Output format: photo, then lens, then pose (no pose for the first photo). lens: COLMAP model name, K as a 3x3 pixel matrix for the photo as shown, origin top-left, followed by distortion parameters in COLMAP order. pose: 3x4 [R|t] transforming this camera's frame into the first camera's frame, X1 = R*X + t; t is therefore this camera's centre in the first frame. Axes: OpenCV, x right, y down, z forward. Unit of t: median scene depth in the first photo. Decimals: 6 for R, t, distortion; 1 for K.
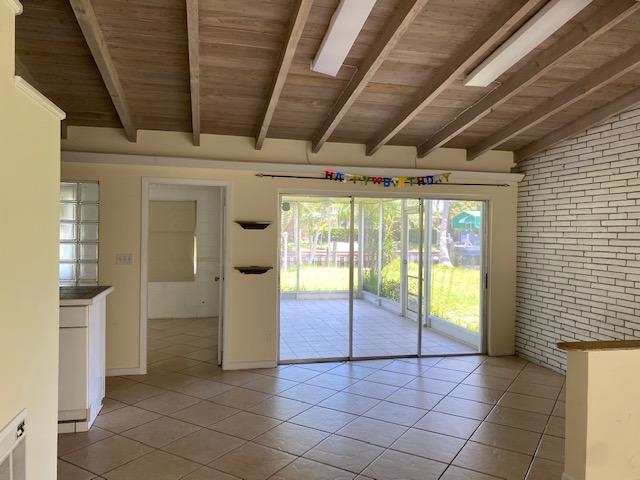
lens RADIAL K [[483.1, 0, 321.0], [0, 483.1, 239.8], [0, 0, 1]] dist [0.057269, -0.006721]
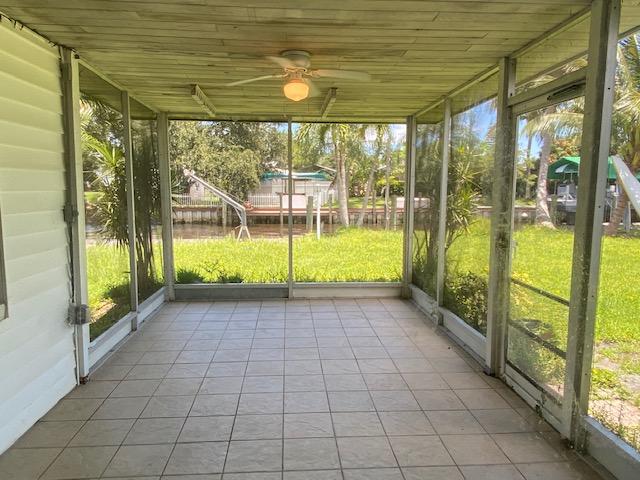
lens RADIAL K [[445.2, 0, 316.8], [0, 445.2, 237.7], [0, 0, 1]] dist [0.039878, 0.001151]
pose [[0.983611, 0.009997, -0.180027, 0.075333], [0.007016, 0.995584, 0.093615, 0.005173], [0.180168, -0.093343, 0.979197, 0.520127]]
